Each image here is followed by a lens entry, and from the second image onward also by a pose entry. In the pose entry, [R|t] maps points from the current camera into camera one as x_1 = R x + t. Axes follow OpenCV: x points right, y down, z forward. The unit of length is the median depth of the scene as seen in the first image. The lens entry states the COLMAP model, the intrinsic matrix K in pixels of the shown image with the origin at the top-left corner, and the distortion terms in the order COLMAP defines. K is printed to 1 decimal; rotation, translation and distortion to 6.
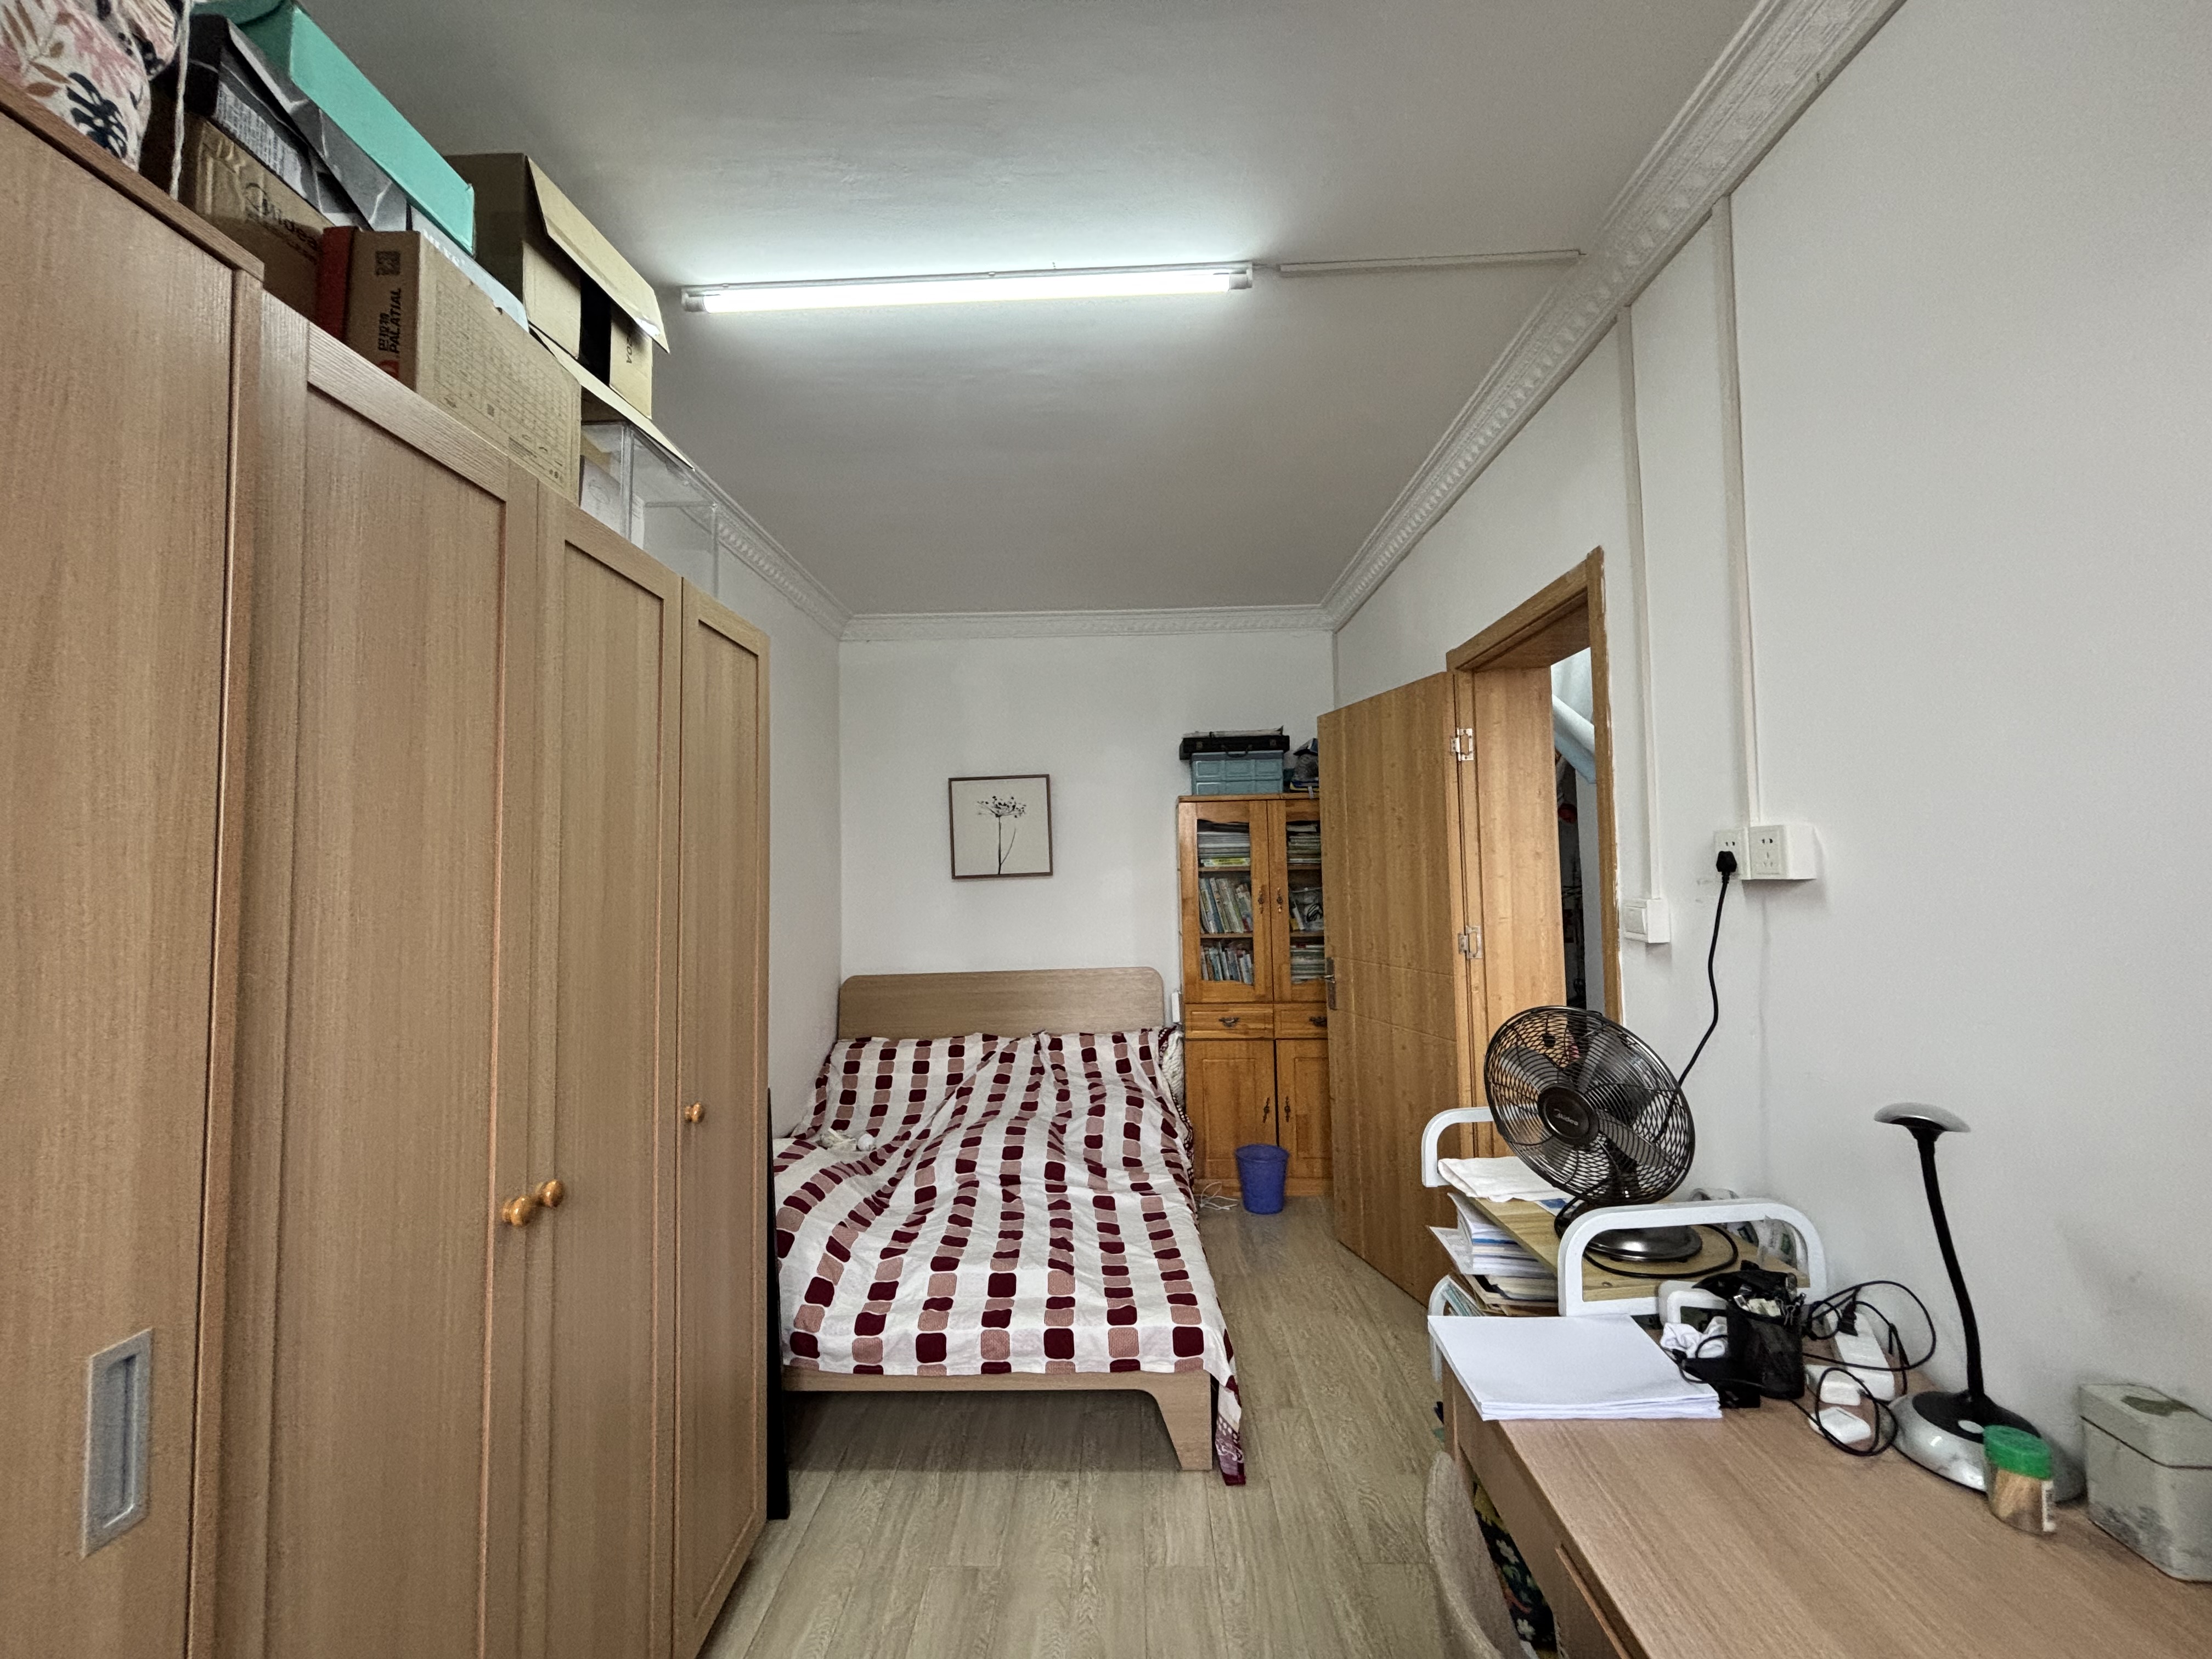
lens RADIAL K [[888.2, 0, 1097.3], [0, 888.2, 825.8], [0, 0, 1]] dist [0.005552, -0.001755]
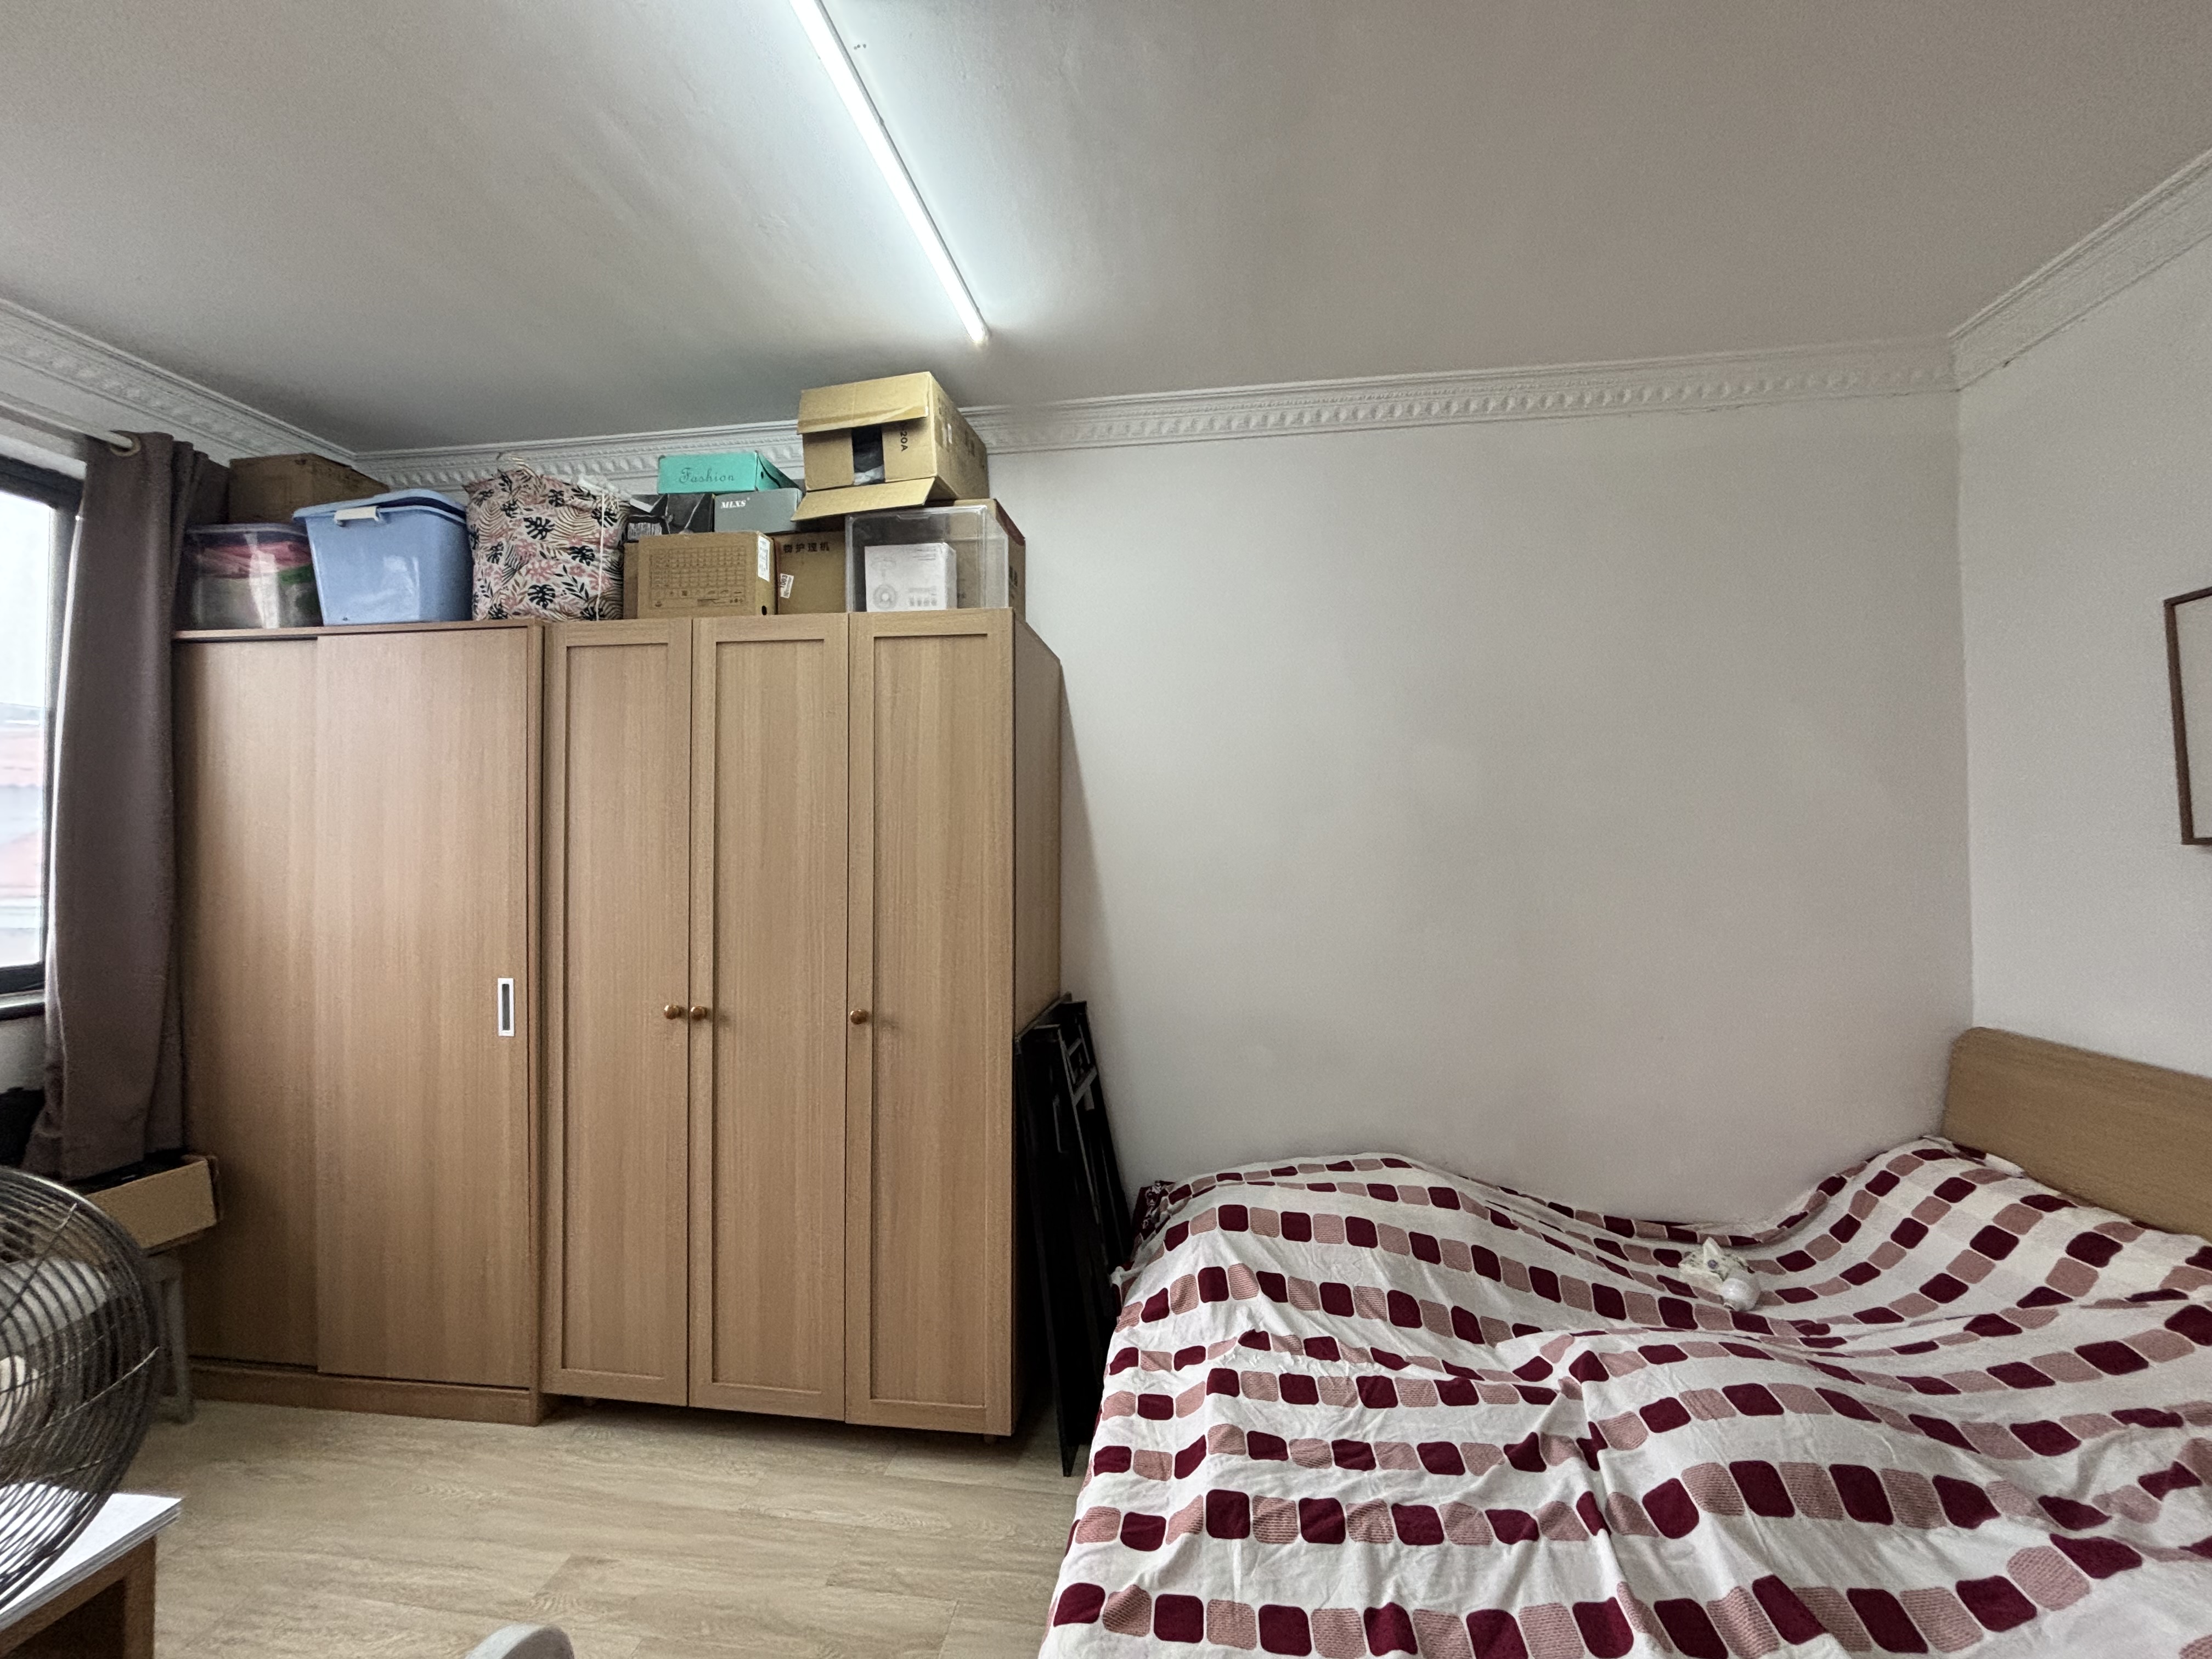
lens RADIAL K [[888.2, 0, 1101.2], [0, 888.2, 827.8], [0, 0, 1]] dist [0.005552, -0.001755]
pose [[-0.107851, -0.001858, -0.994165, 0.353496], [0.058392, 0.998260, -0.008201, 0.032203], [0.992451, -0.058936, -0.107555, 0.652658]]
